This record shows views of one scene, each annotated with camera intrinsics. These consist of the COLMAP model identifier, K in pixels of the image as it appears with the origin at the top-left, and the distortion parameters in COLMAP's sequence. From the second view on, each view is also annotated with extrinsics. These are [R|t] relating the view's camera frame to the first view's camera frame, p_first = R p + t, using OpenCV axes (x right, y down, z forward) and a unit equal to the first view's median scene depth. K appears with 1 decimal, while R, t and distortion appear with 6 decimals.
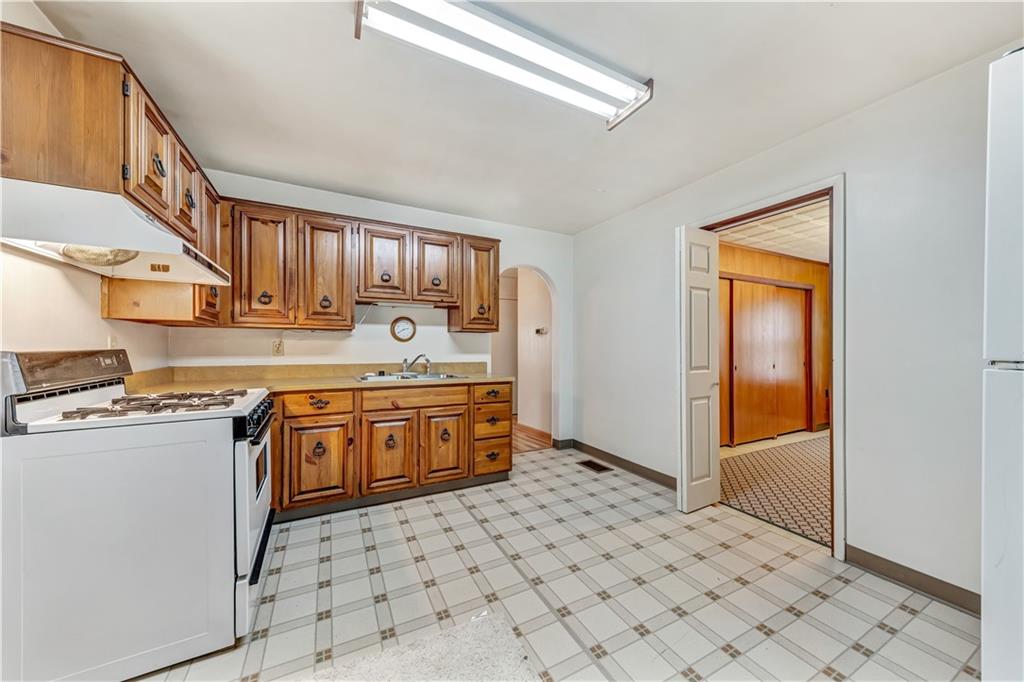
lens RADIAL K [[361.4, 0, 515.7], [0, 361.4, 345.0], [0, 0, 1]] dist [0.008255, -0.000228]
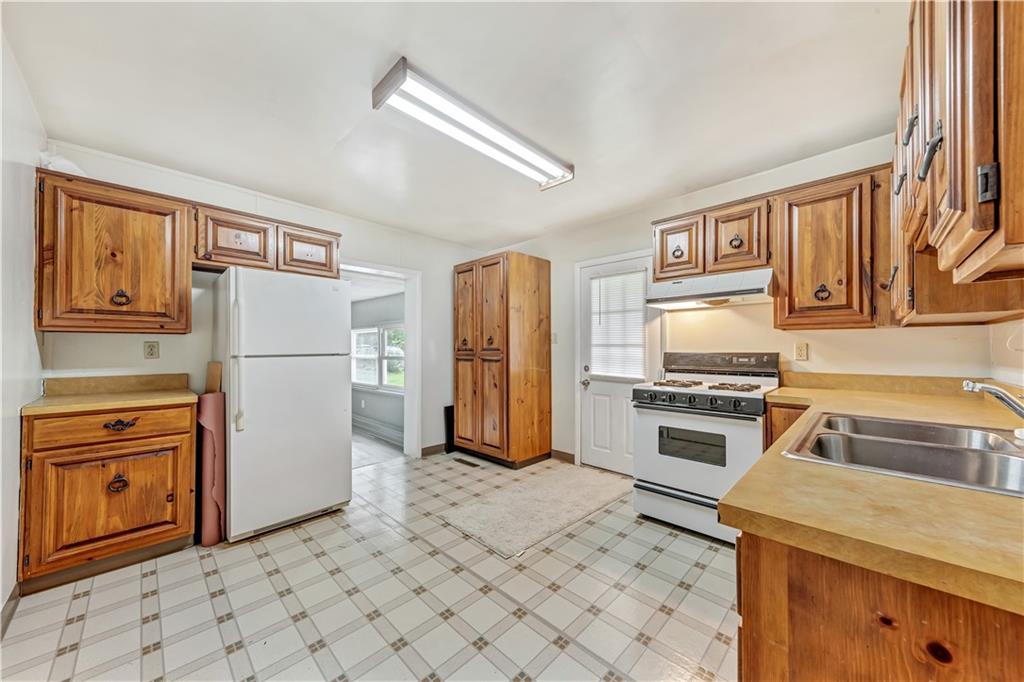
lens RADIAL K [[361.4, 0, 515.7], [0, 361.4, 345.0], [0, 0, 1]] dist [0.008255, -0.000228]
pose [[-0.948705, -0.006237, -0.316102, 0.205741], [-0.001731, 0.999893, -0.014534, 0.002277], [0.316159, -0.013241, -0.948614, 1.389354]]
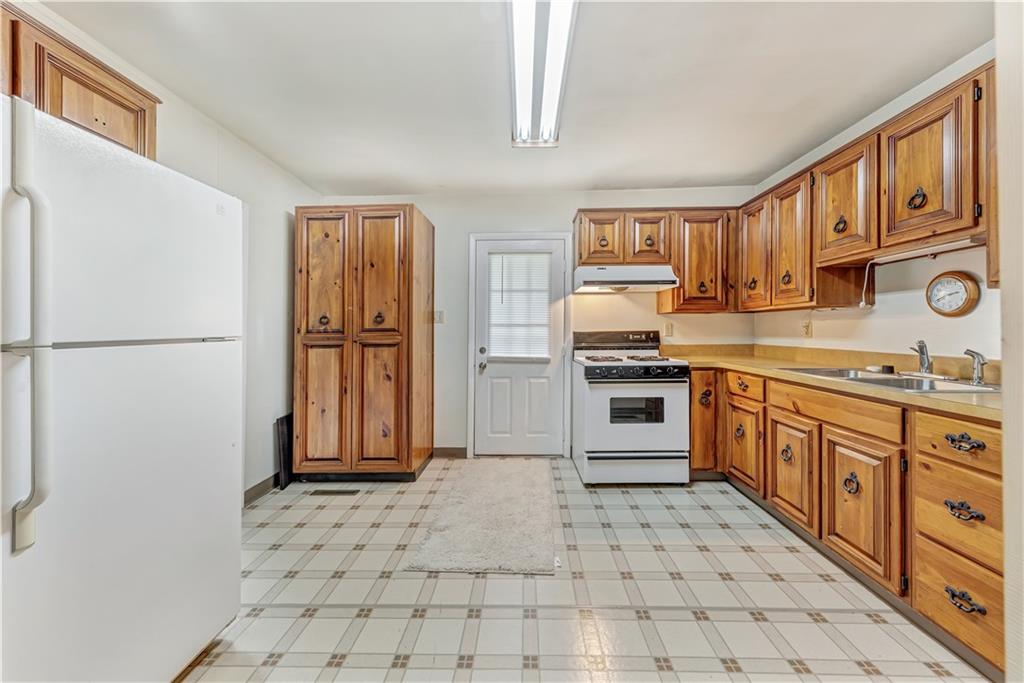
lens RADIAL K [[380.3, 0, 518.6], [0, 380.3, 326.7], [0, 0, 1]] dist [0.008513, -0.000057]
pose [[-0.483296, -0.009103, -0.875410, 0.631480], [0.009177, 0.999838, -0.015463, 0.009853], [0.875409, -0.015507, -0.483134, 0.911534]]
